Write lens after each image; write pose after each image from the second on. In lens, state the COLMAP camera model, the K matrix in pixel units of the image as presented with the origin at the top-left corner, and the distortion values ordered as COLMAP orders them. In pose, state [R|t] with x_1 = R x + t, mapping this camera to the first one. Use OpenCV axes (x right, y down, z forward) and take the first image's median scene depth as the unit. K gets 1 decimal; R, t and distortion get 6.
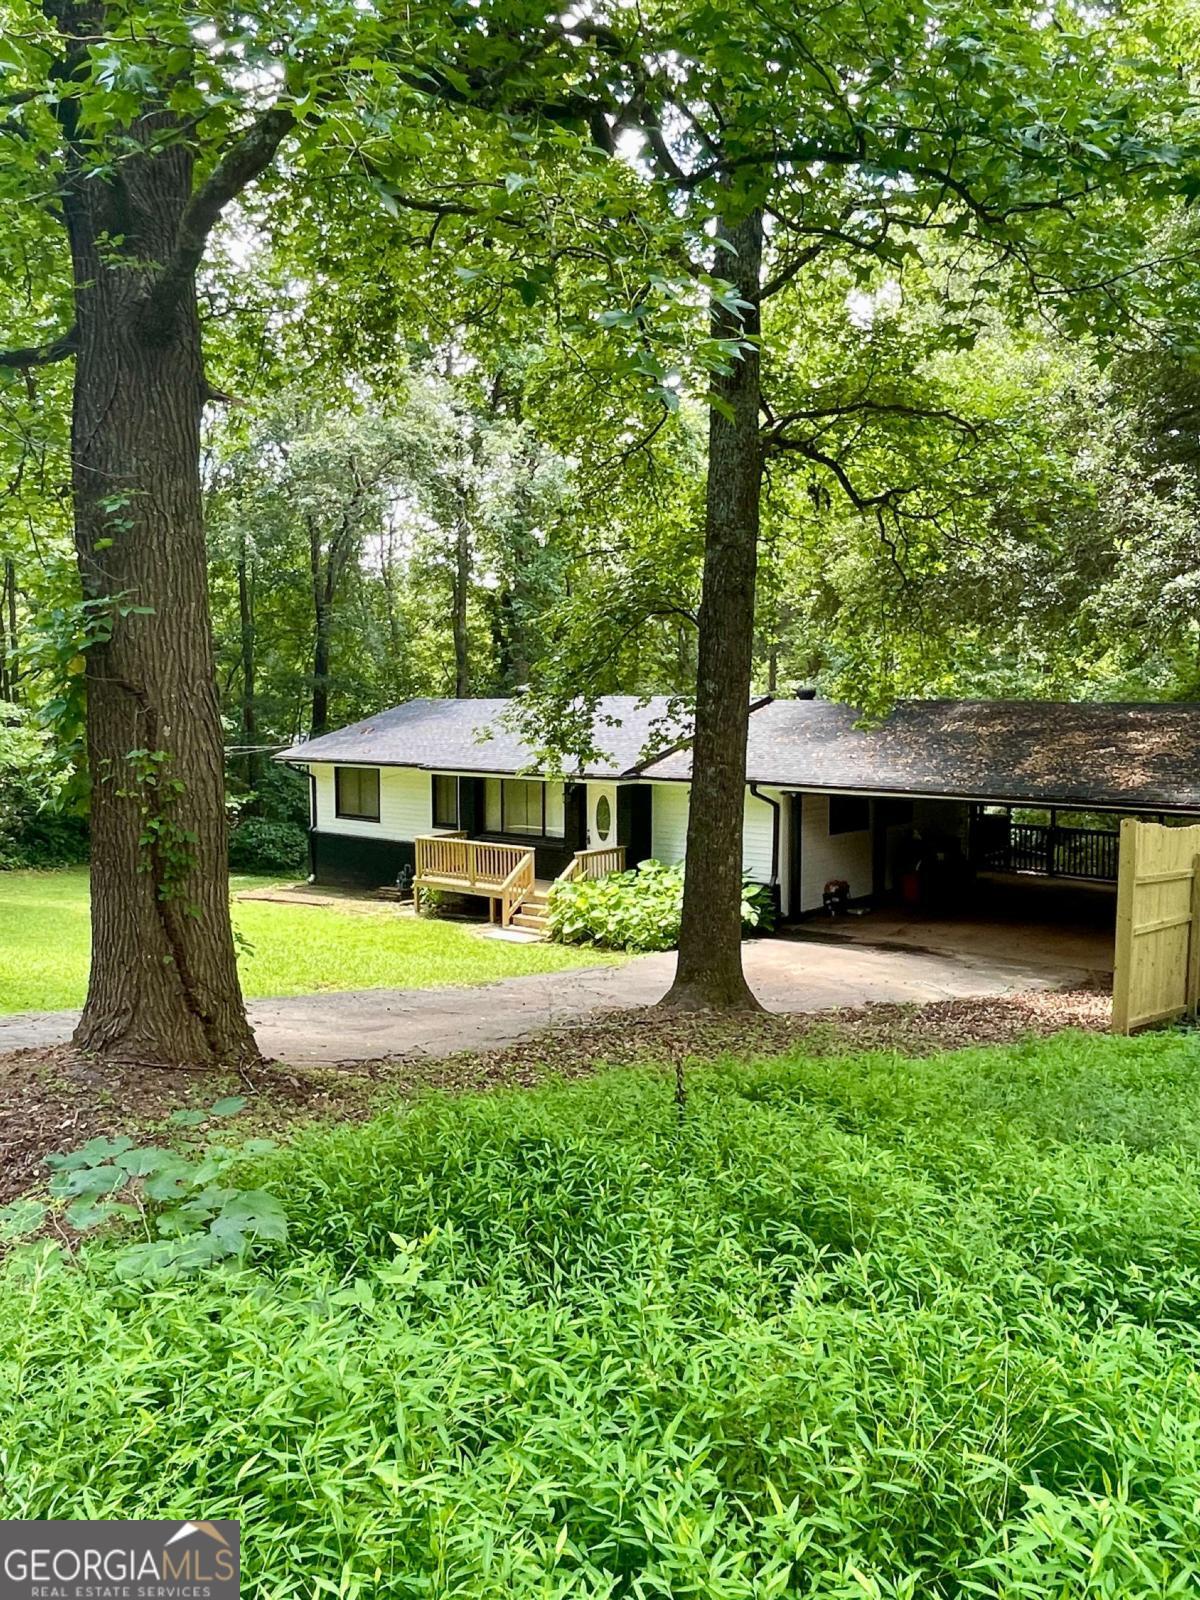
lens RADIAL K [[1188.5, 0, 600.0], [0, 1188.5, 800.0], [0, 0, 1]] dist [-0.004476, -0.001267]
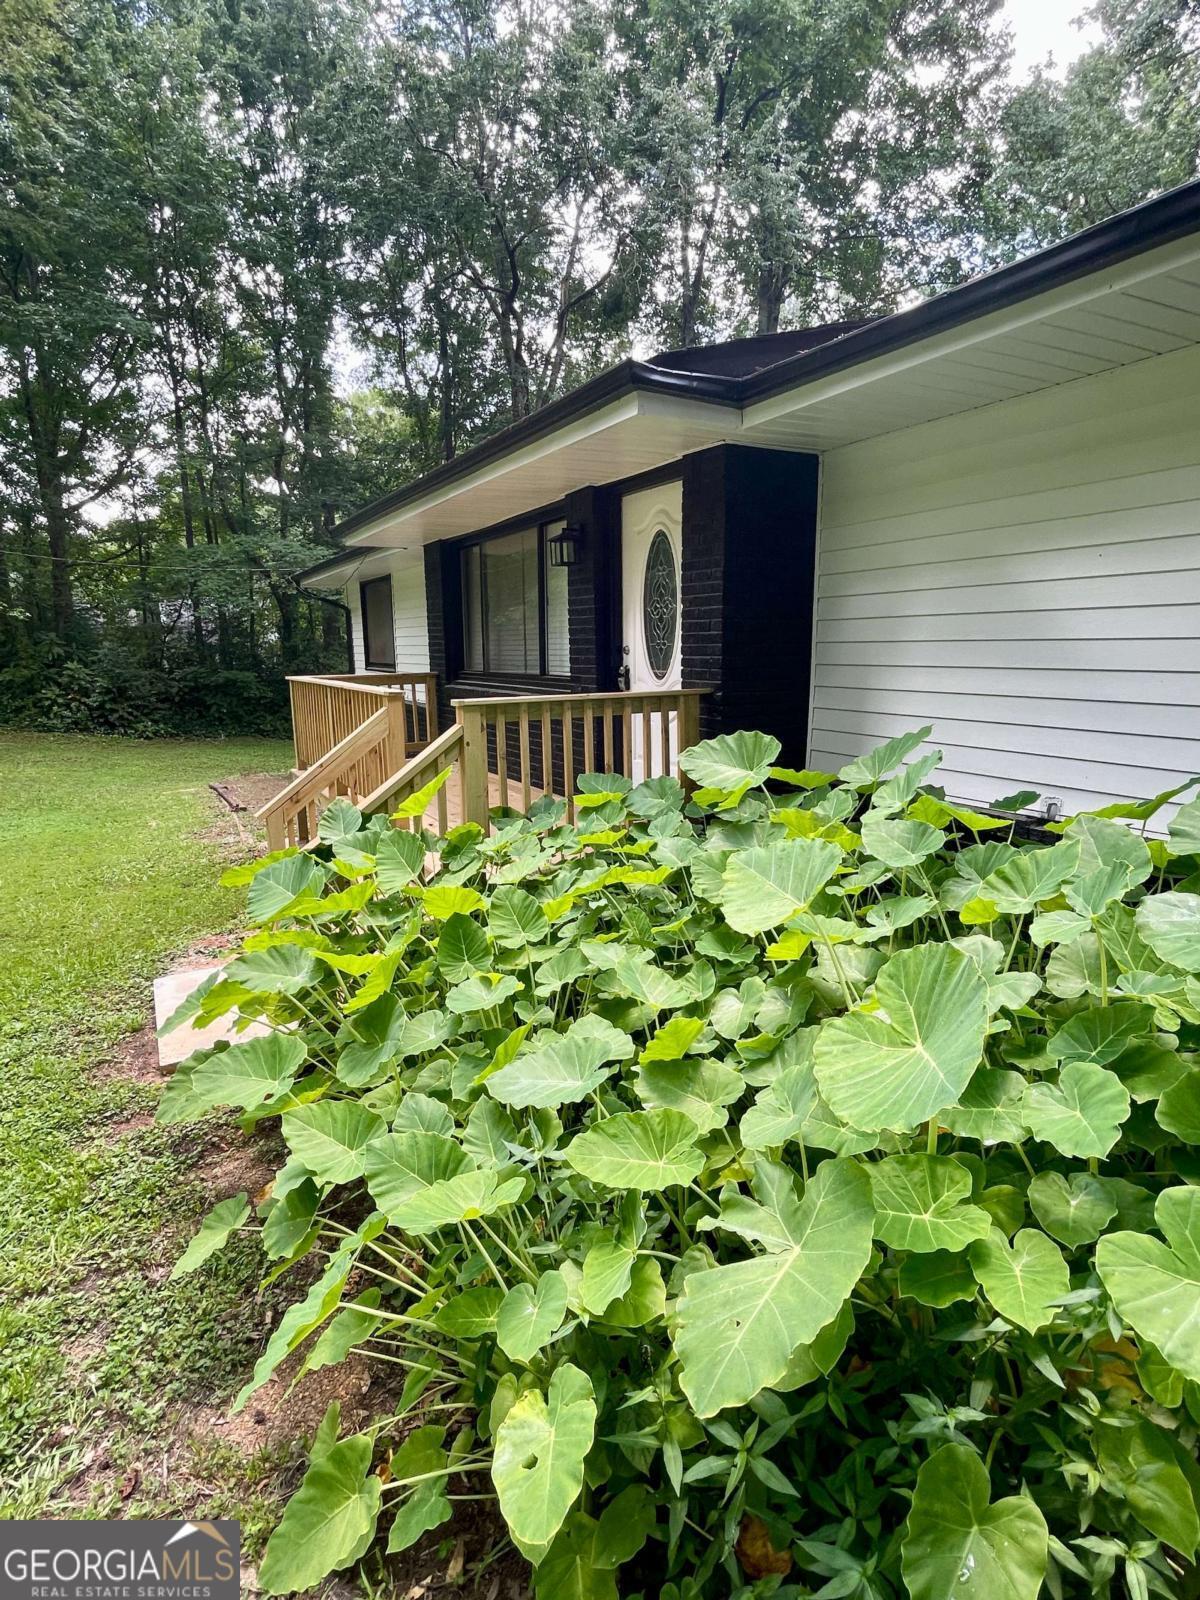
lens RADIAL K [[801.5, 0, 587.7], [0, 801.5, 799.1], [0, 0, 1]] dist [-0.013964, 0.000903]
pose [[0.937923, 0.057937, -0.341969, 0.059741], [-0.020407, 0.993460, 0.112344, 0.042651], [0.346242, -0.098392, 0.932971, 0.780795]]
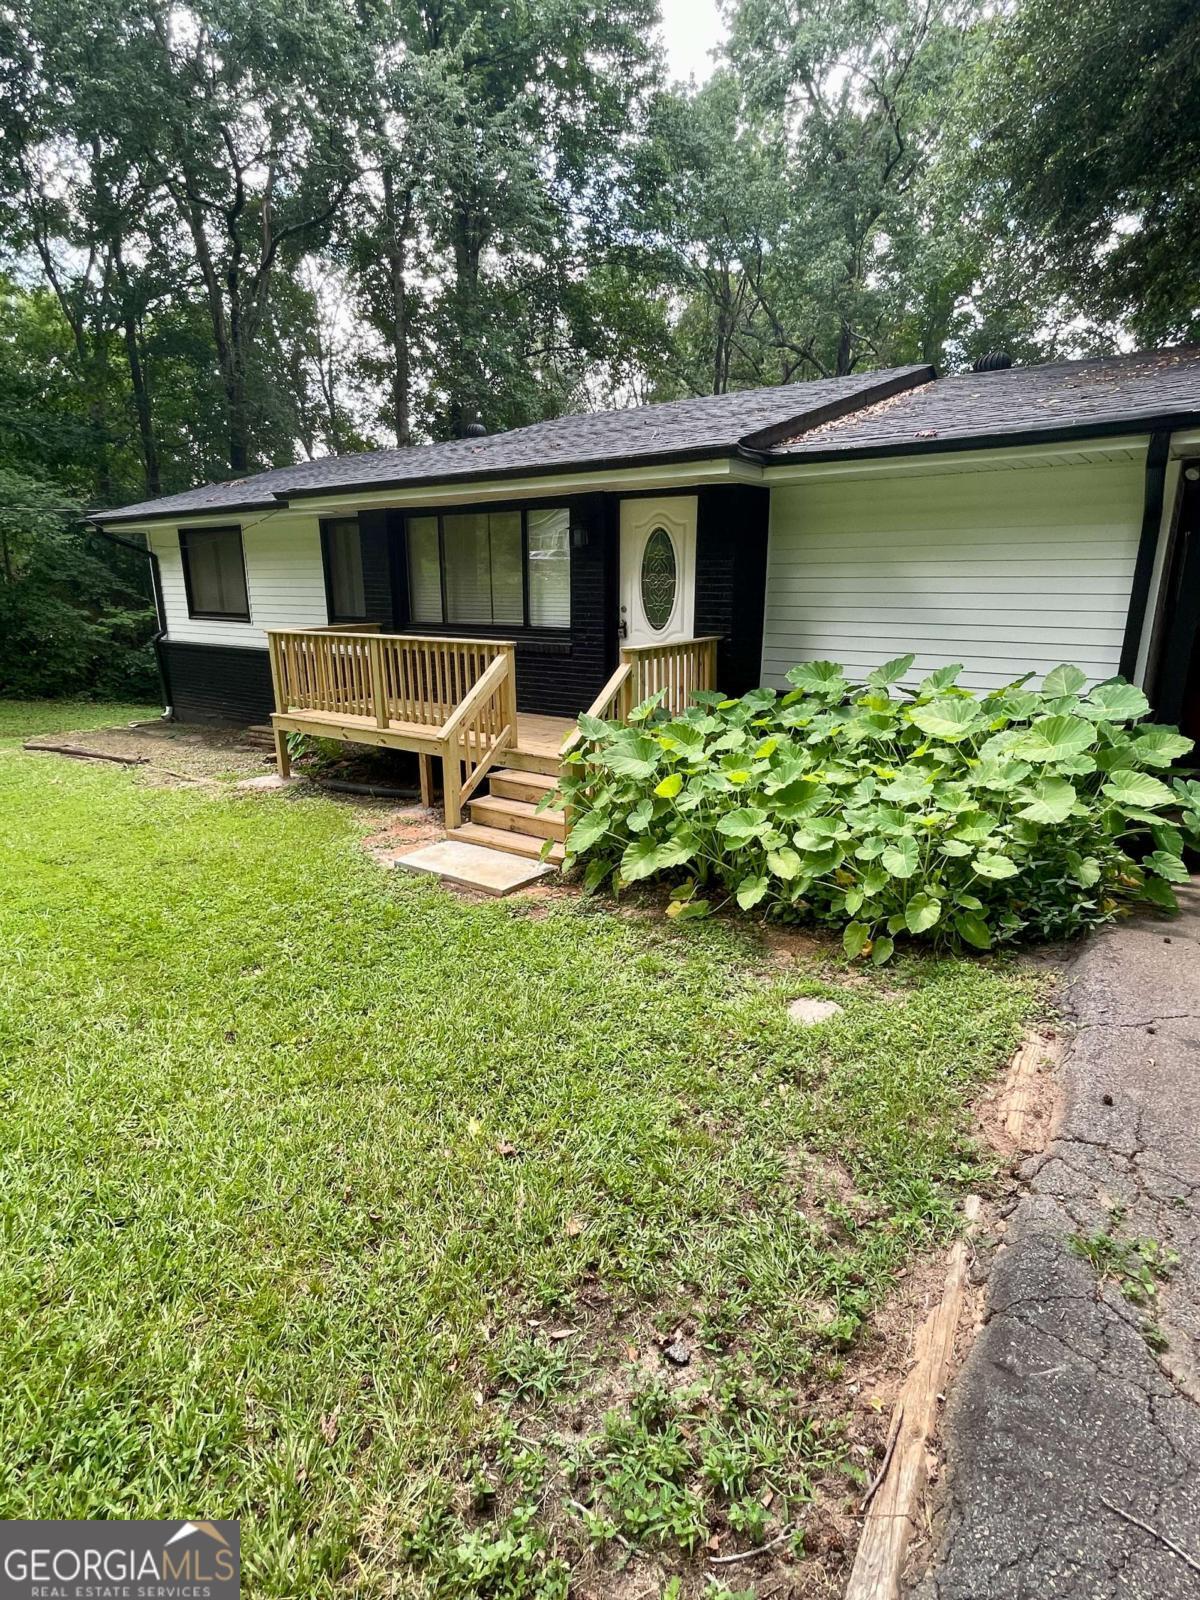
lens RADIAL K [[801.5, 0, 587.7], [0, 801.5, 799.1], [0, 0, 1]] dist [-0.013964, 0.000903]
pose [[0.997156, -0.022832, 0.071829, -0.048739], [0.009089, 0.982486, 0.186115, 0.041009], [-0.074821, -0.184933, 0.979899, 0.673006]]
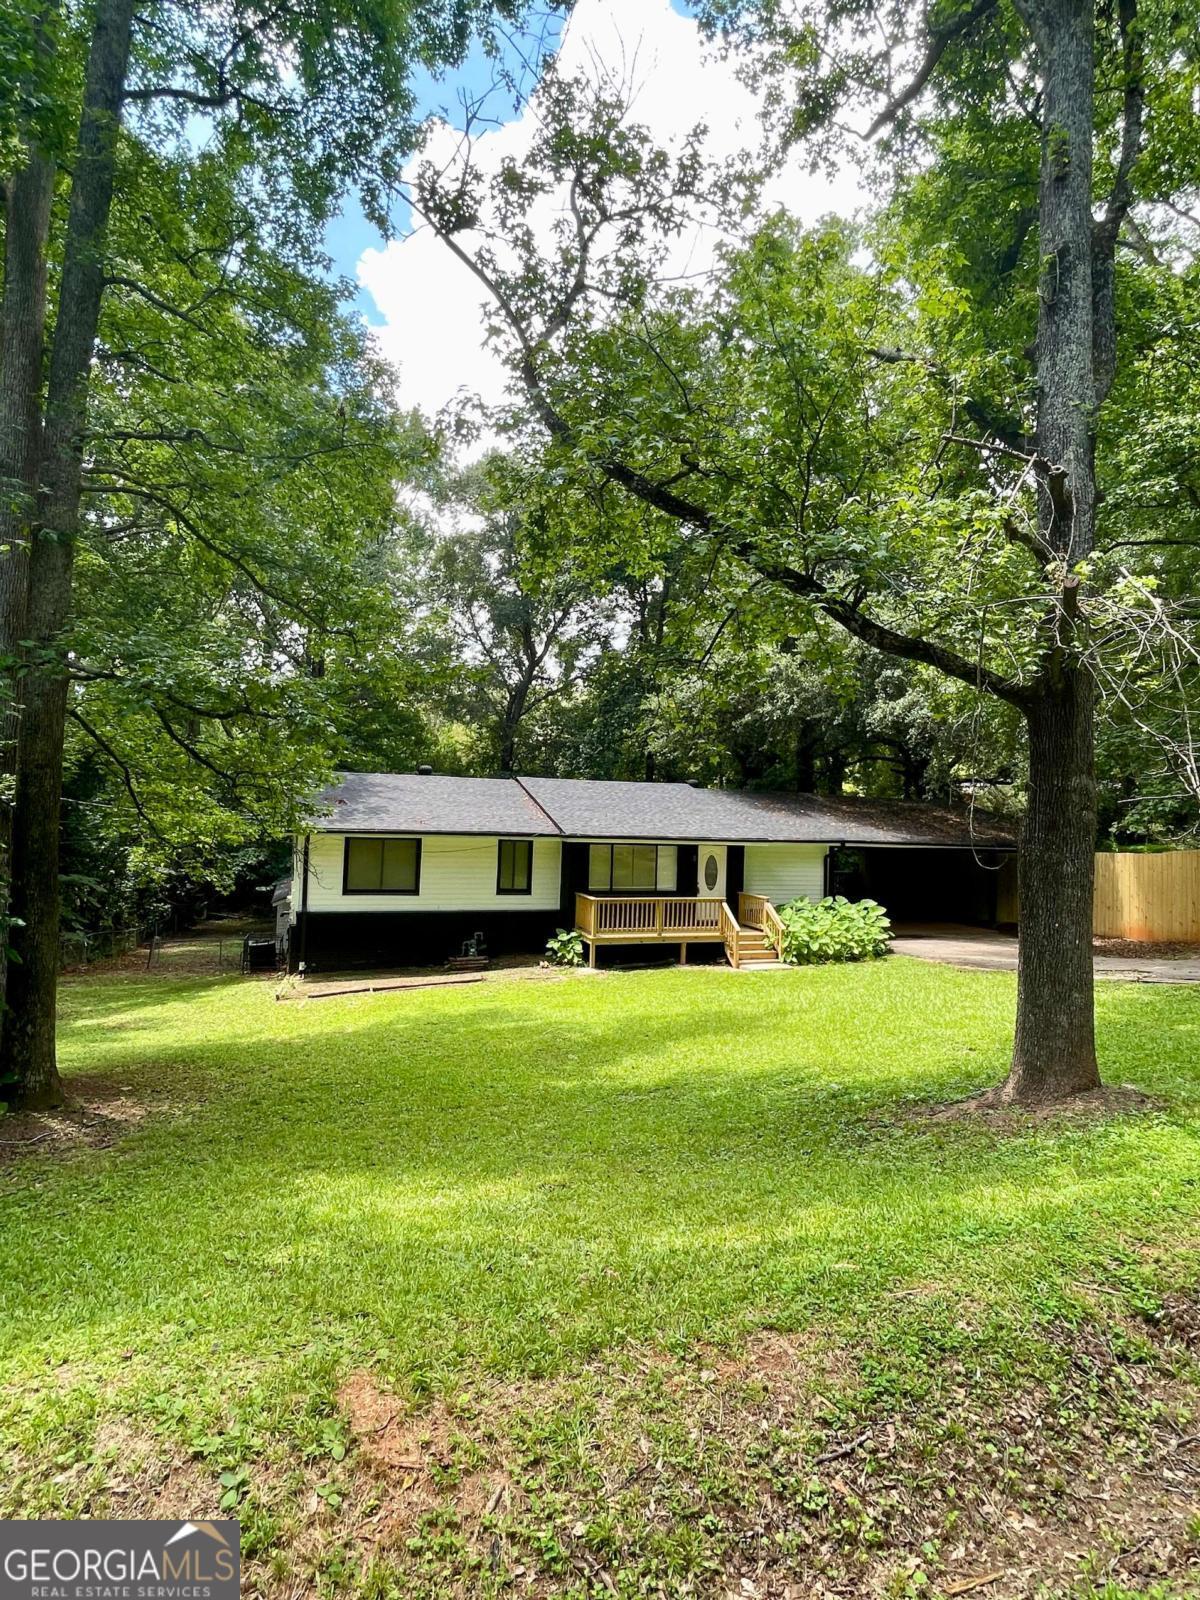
lens RADIAL K [[869.7, 0, 593.0], [0, 869.7, 799.6], [0, 0, 1]] dist [-0.002835, 0.001141]
pose [[0.509804, 0.025531, 0.859911, -0.874543], [0.038289, 0.997896, -0.052328, -0.019231], [-0.859438, 0.059603, 0.507754, 0.616354]]
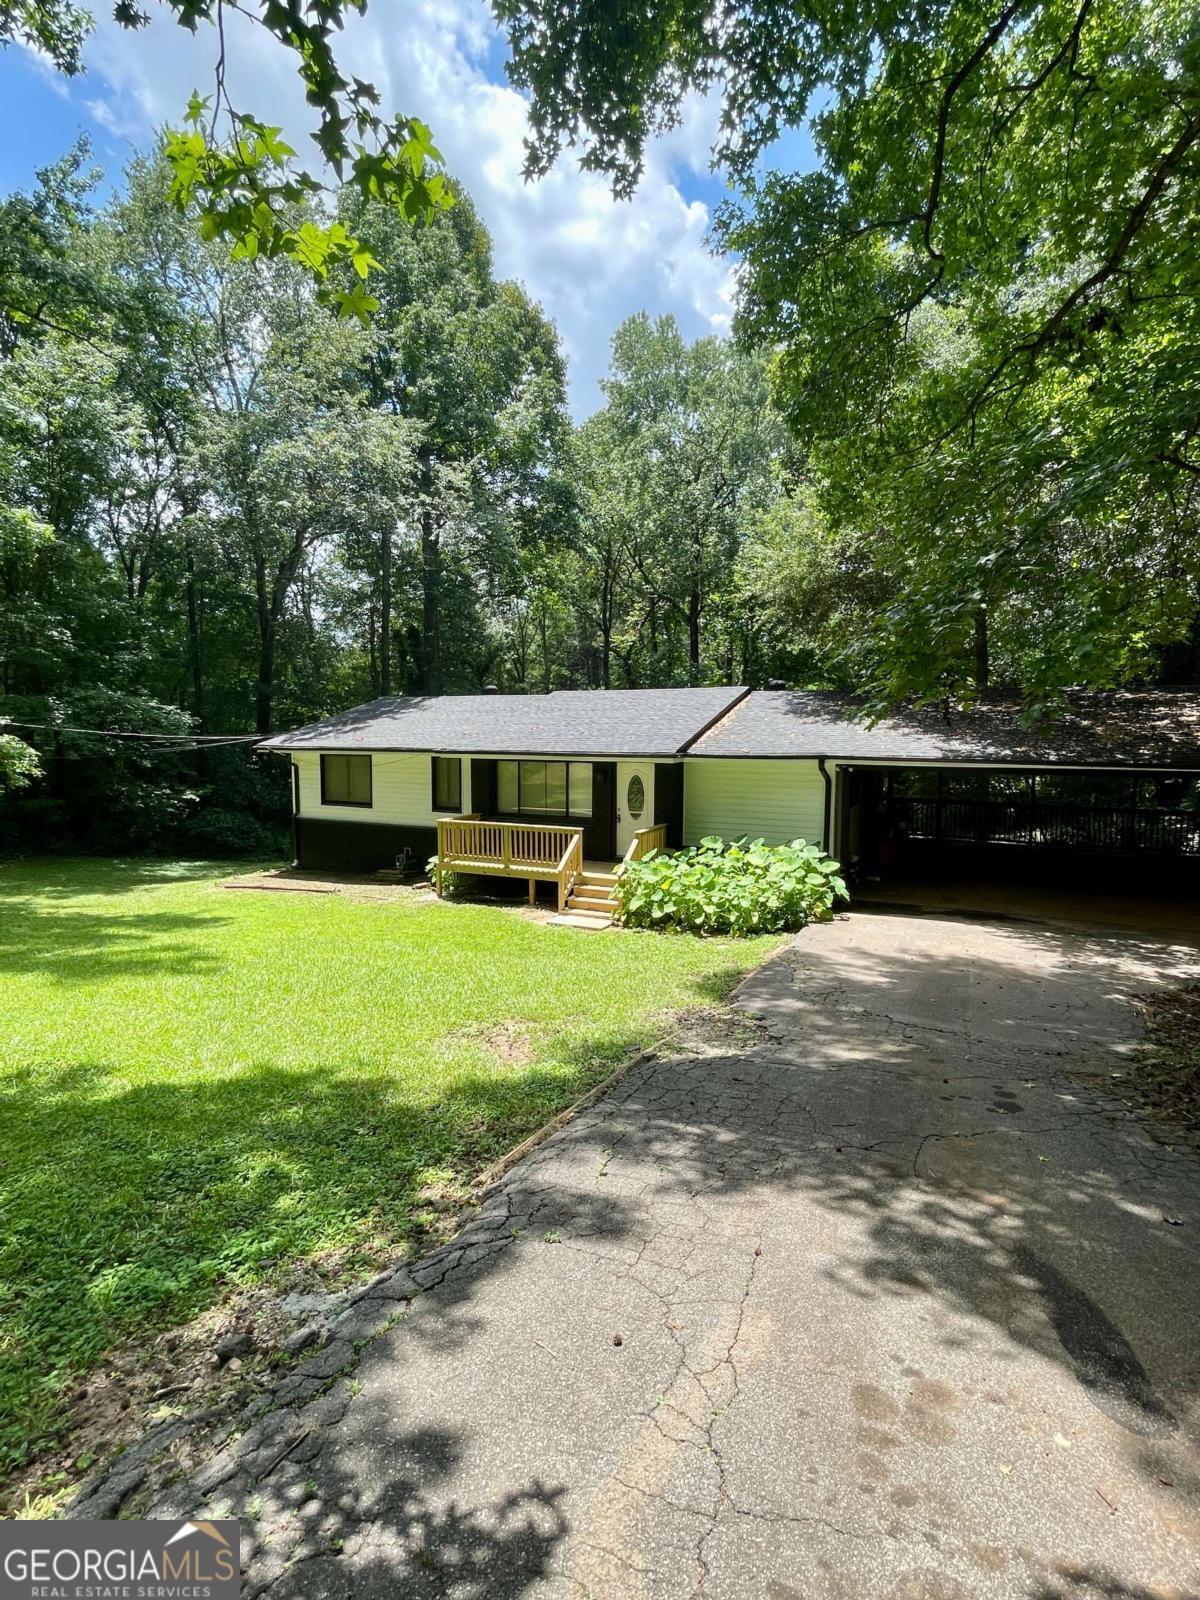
lens RADIAL K [[755.4, 0, 600.0], [0, 755.4, 800.0], [0, 0, 1]] dist [0.001666, 0.000052]
pose [[0.969321, -0.017451, 0.245178, -0.185376], [0.015585, 0.999833, 0.009548, 0.010757], [-0.245303, -0.005434, 0.969431, 0.372030]]
